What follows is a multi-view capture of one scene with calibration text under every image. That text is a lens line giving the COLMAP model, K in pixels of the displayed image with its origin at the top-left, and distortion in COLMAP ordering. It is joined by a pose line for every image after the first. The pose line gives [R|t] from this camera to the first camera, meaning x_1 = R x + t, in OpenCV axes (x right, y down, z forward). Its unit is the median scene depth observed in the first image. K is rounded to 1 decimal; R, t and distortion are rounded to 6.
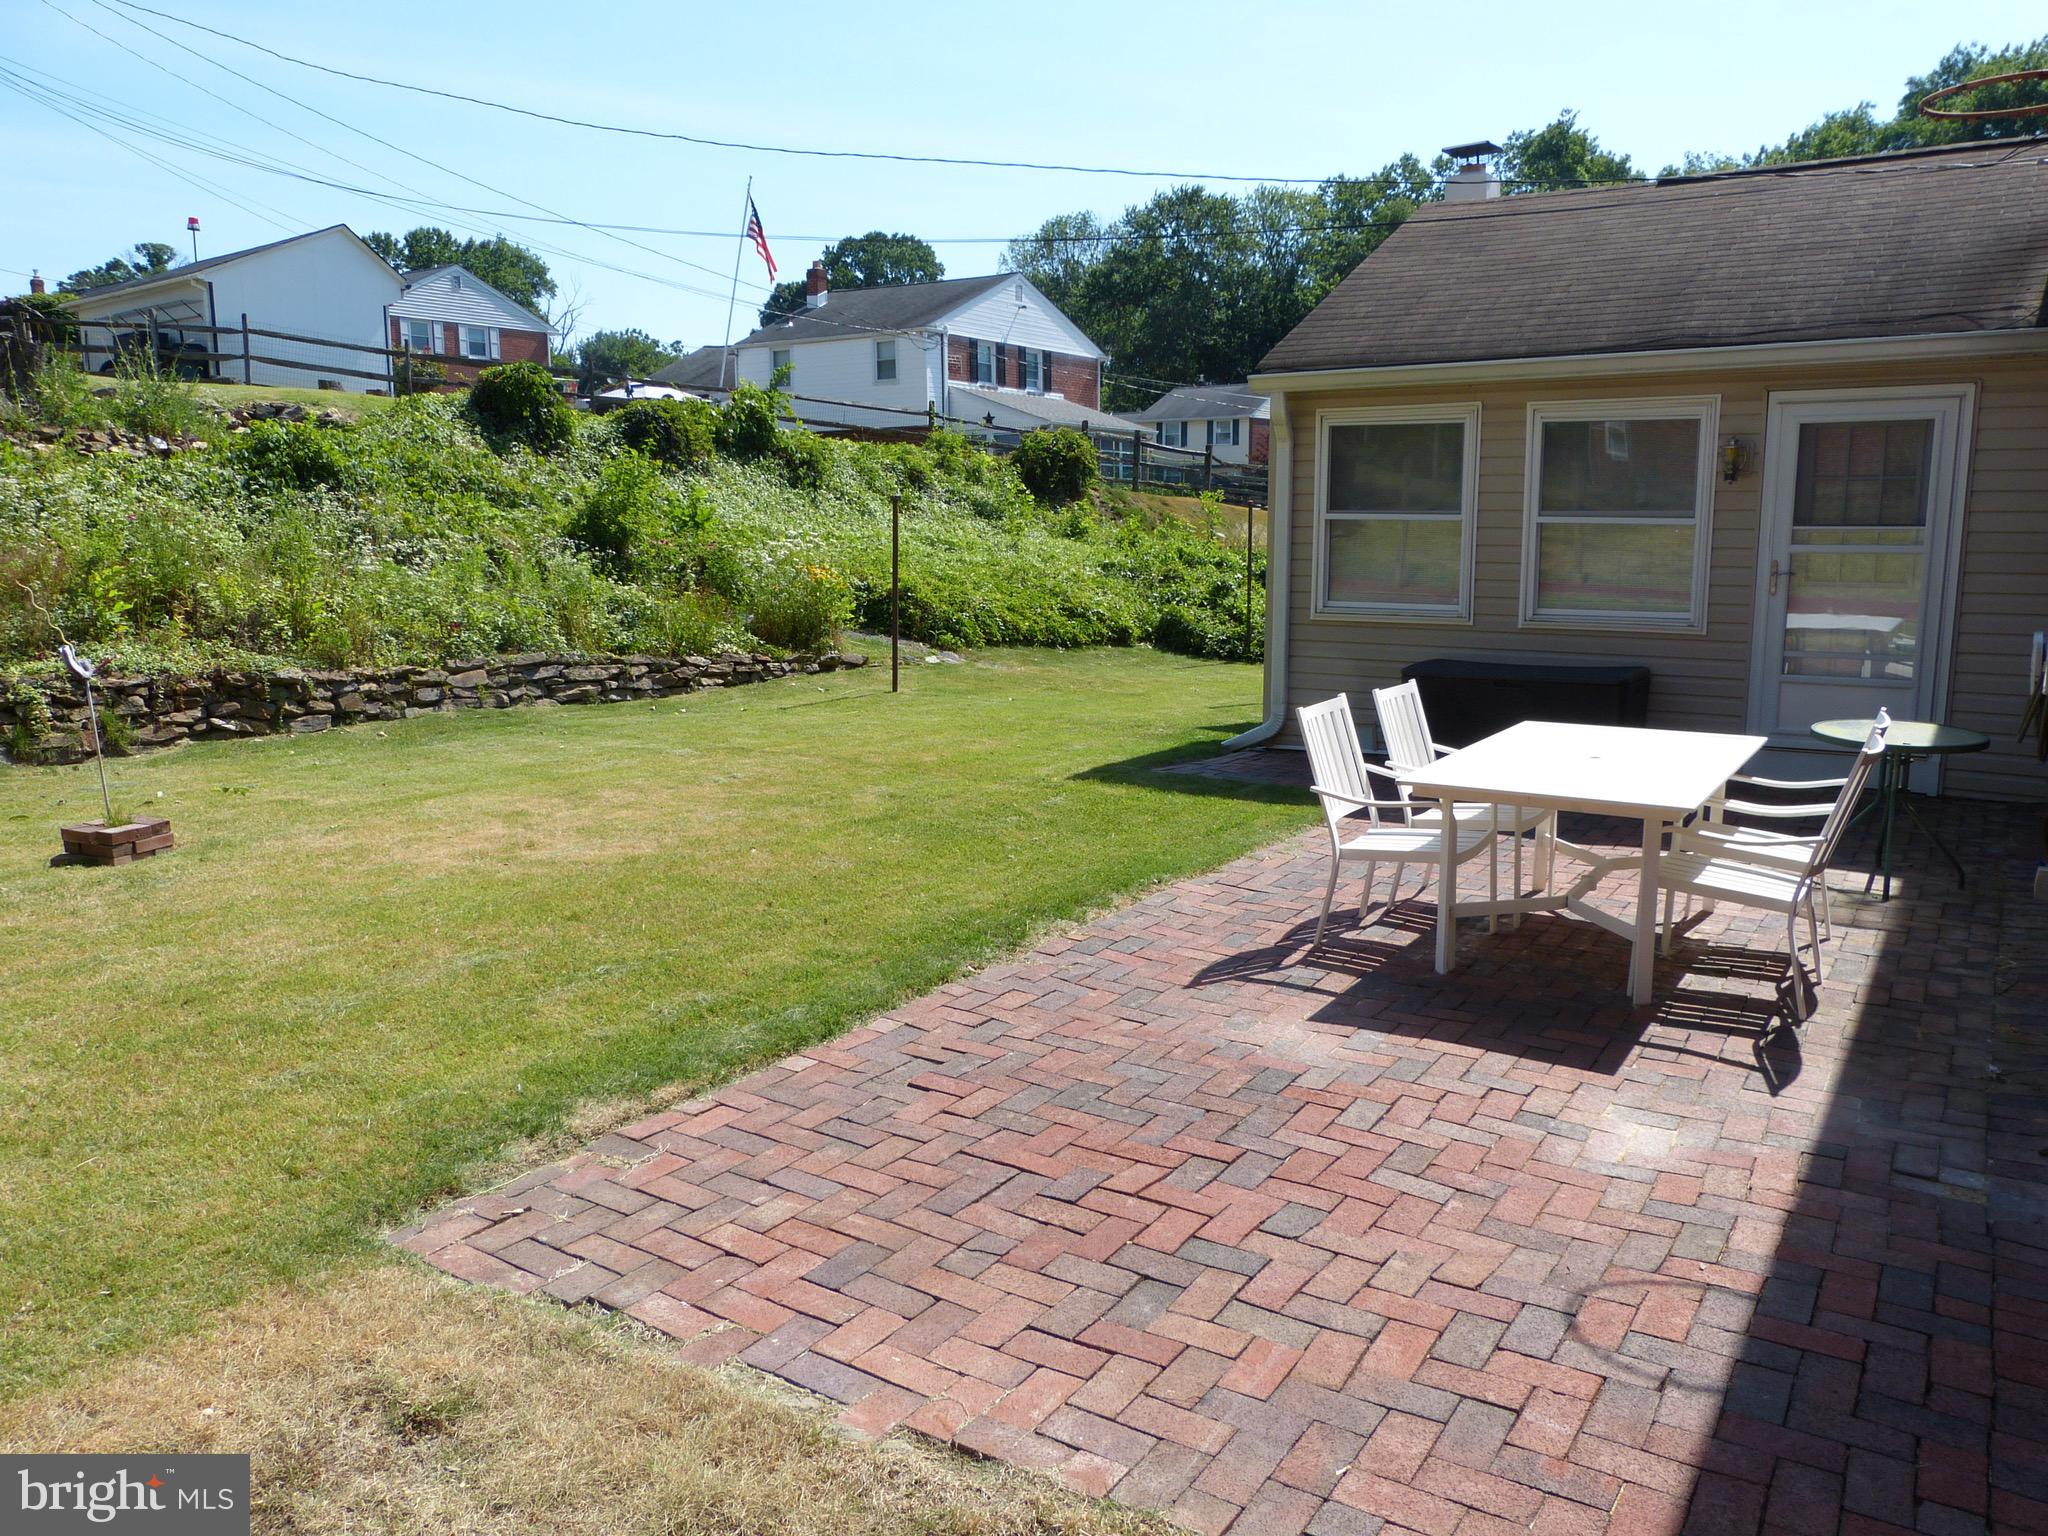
lens RADIAL K [[1534.6, 0, 1034.7], [0, 1534.6, 774.0], [0, 0, 1]] dist [-0.035389, 0.035522]
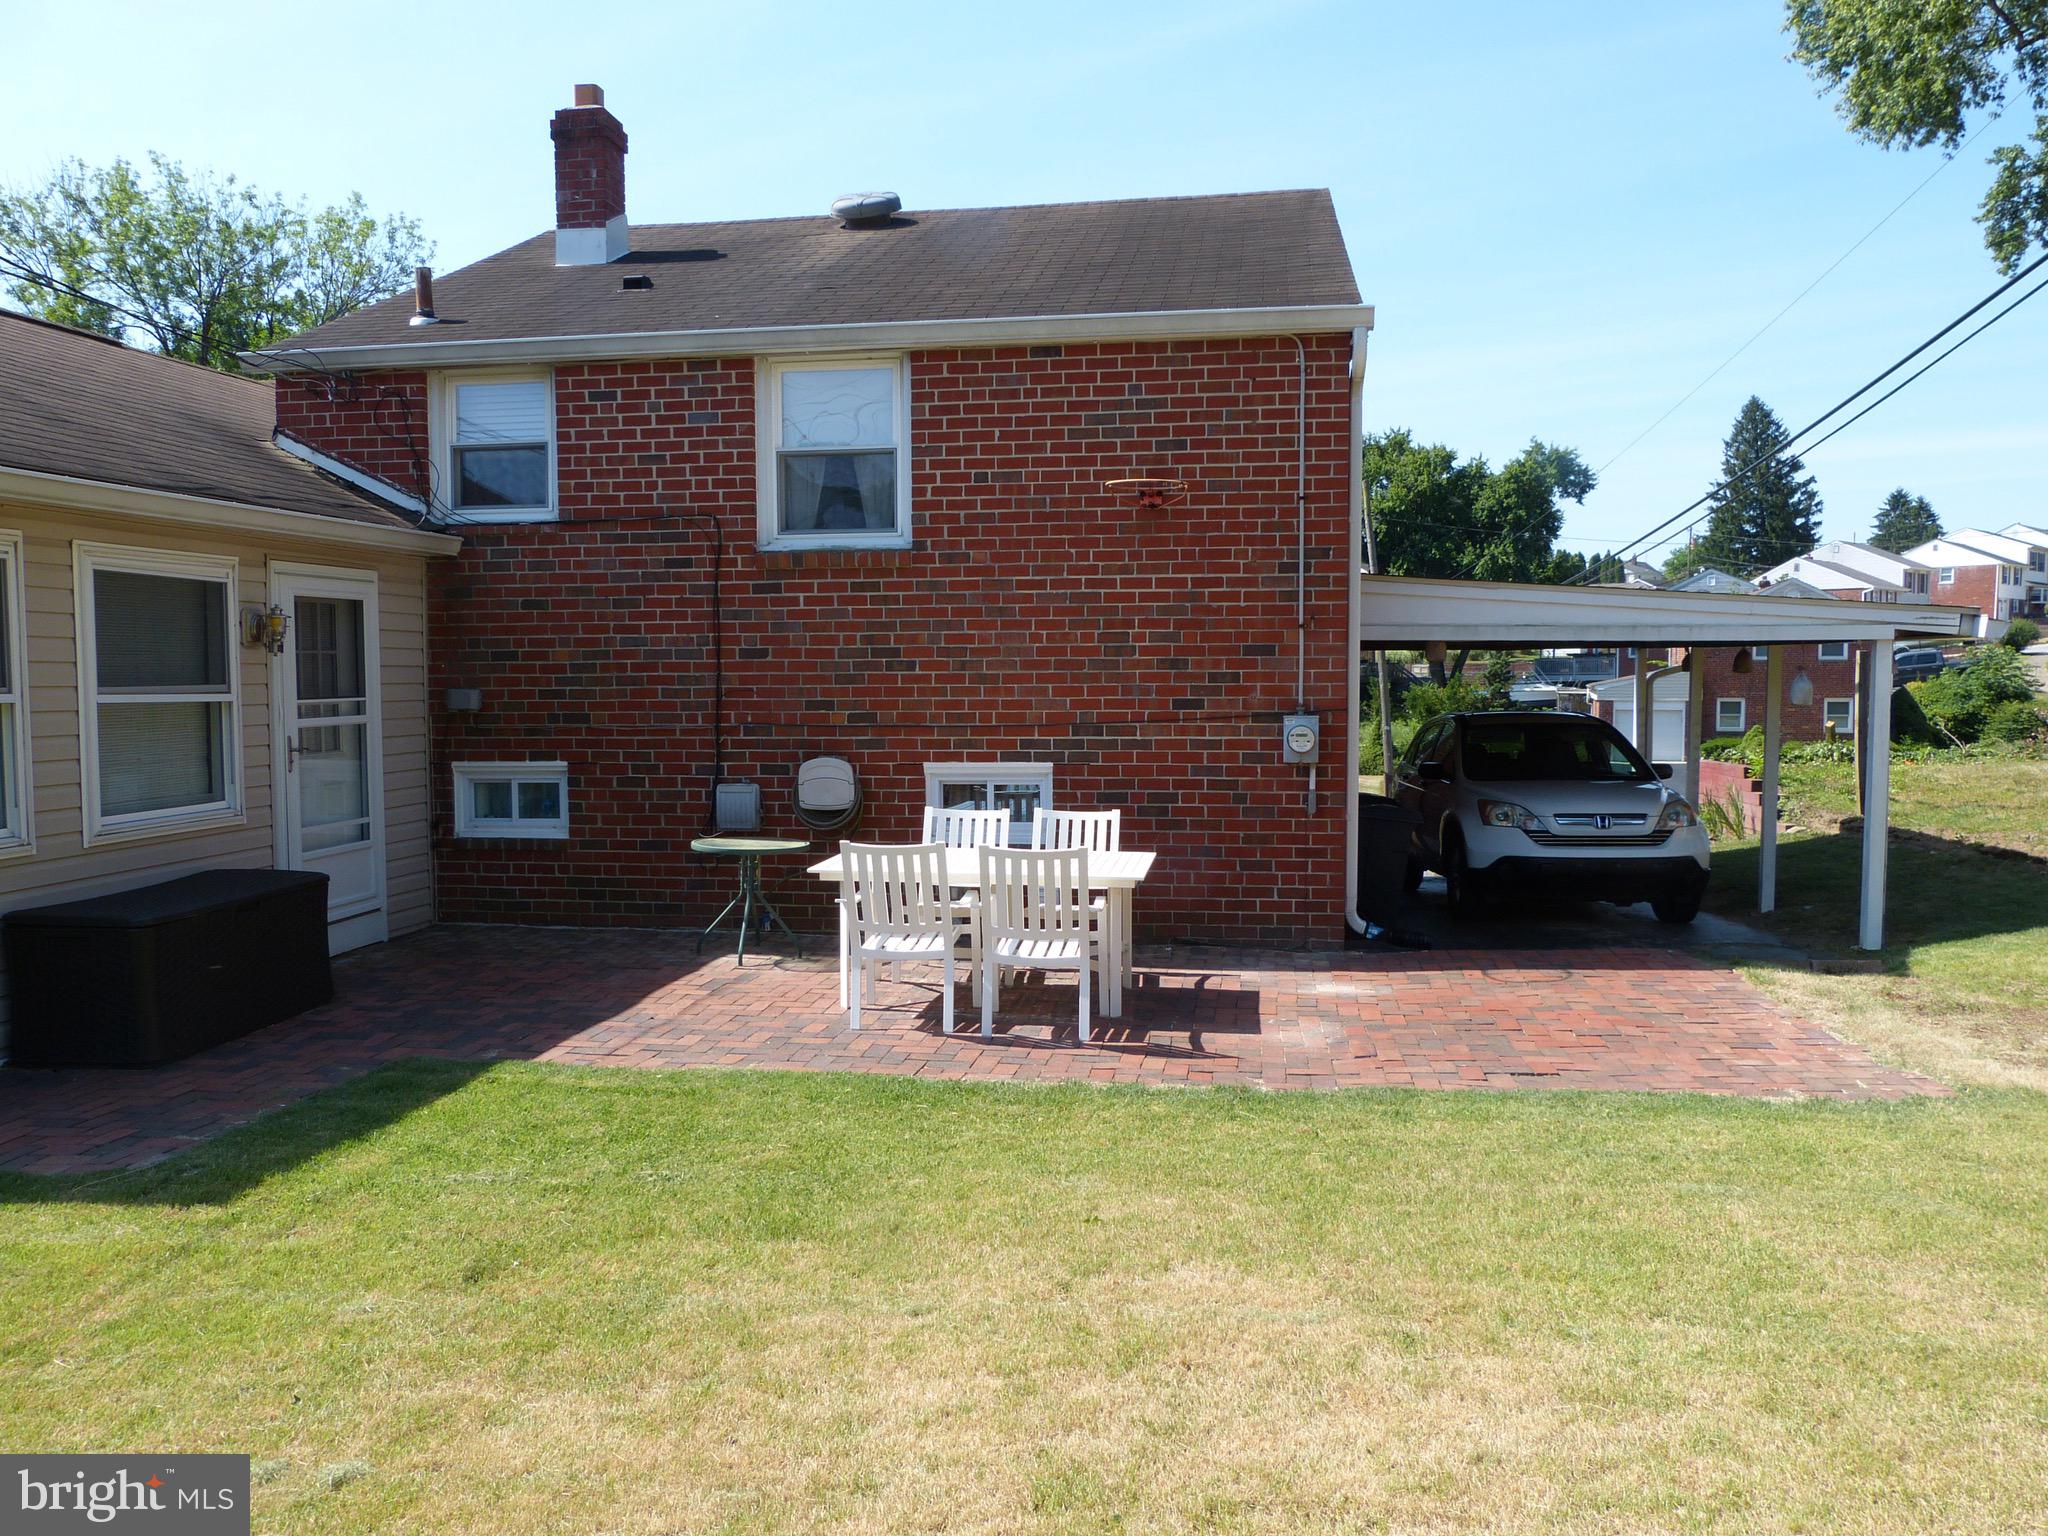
lens RADIAL K [[1534.6, 0, 1060.7], [0, 1534.6, 766.3], [0, 0, 1]] dist [-0.035389, 0.035522]
pose [[-0.437738, -0.049165, 0.897758, -0.817384], [0.157240, 0.978930, 0.130279, -0.242316], [-0.885247, 0.198191, -0.420784, 1.394336]]
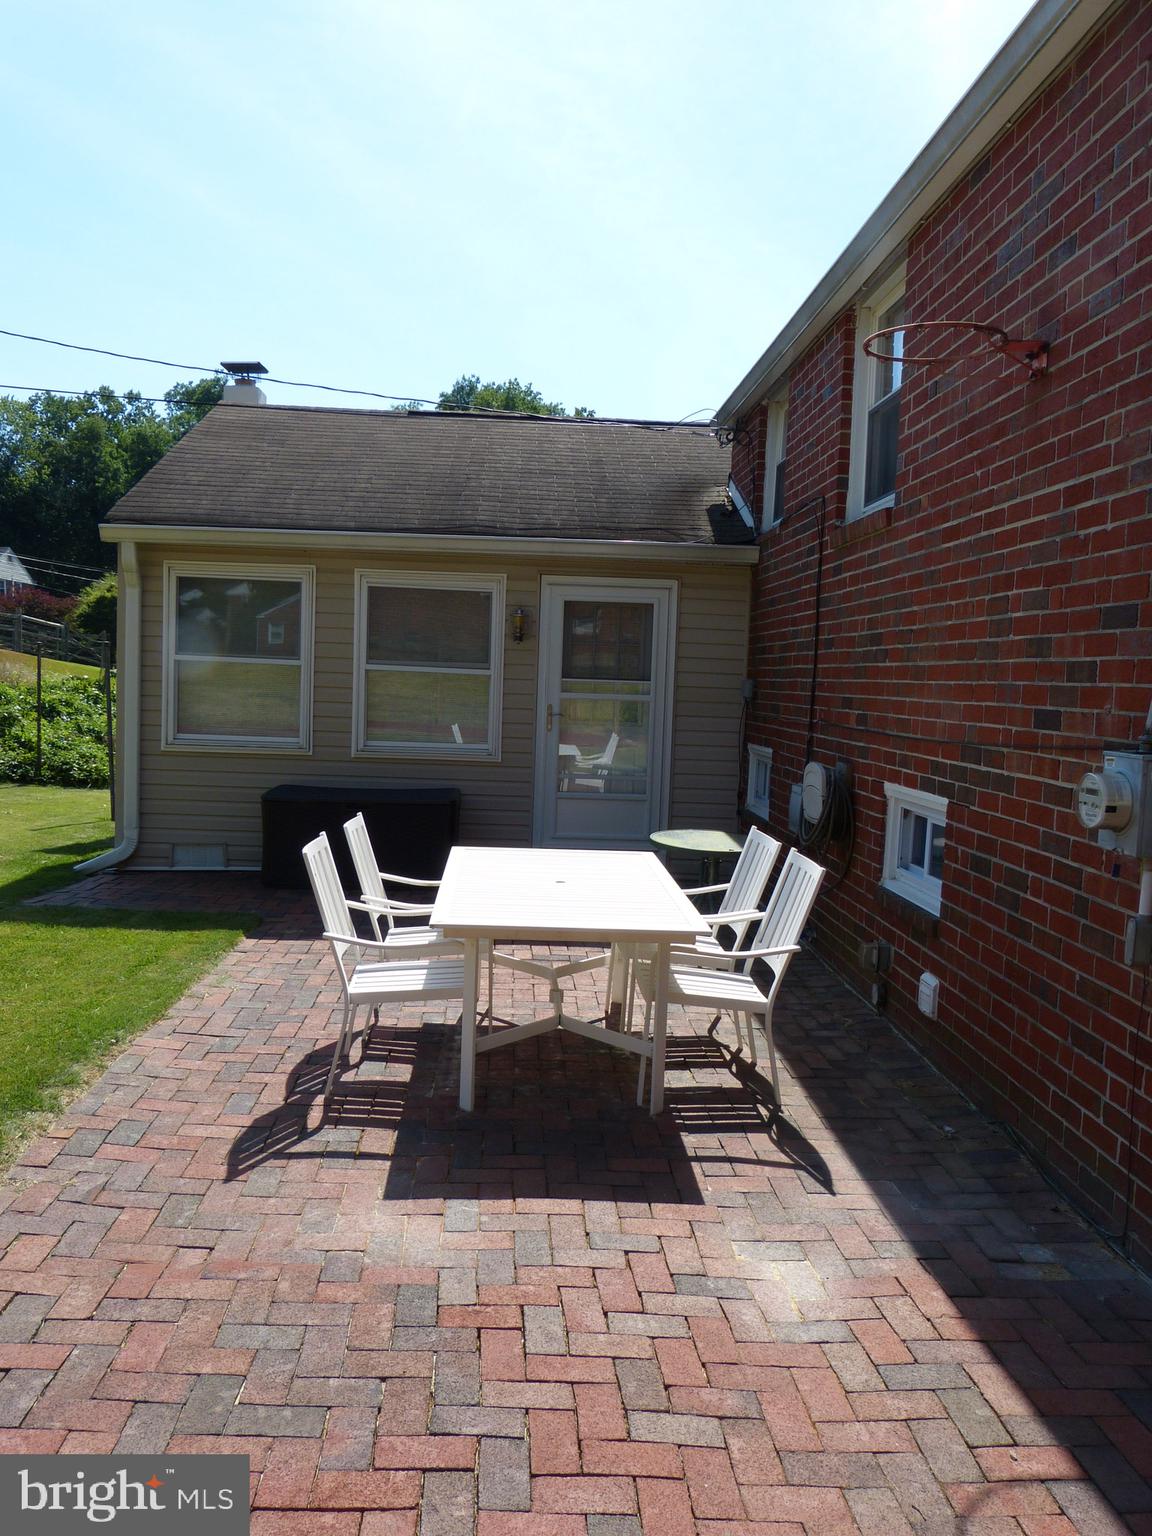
lens RADIAL K [[1150.9, 0, 548.2], [0, 1150.9, 770.0], [0, 0, 1]] dist [-0.035389, 0.035522]
pose [[0.819837, -0.013894, 0.572429, -0.105607], [0.057287, 0.996680, -0.057857, -0.040482], [-0.569724, 0.080226, 0.817911, 0.297043]]
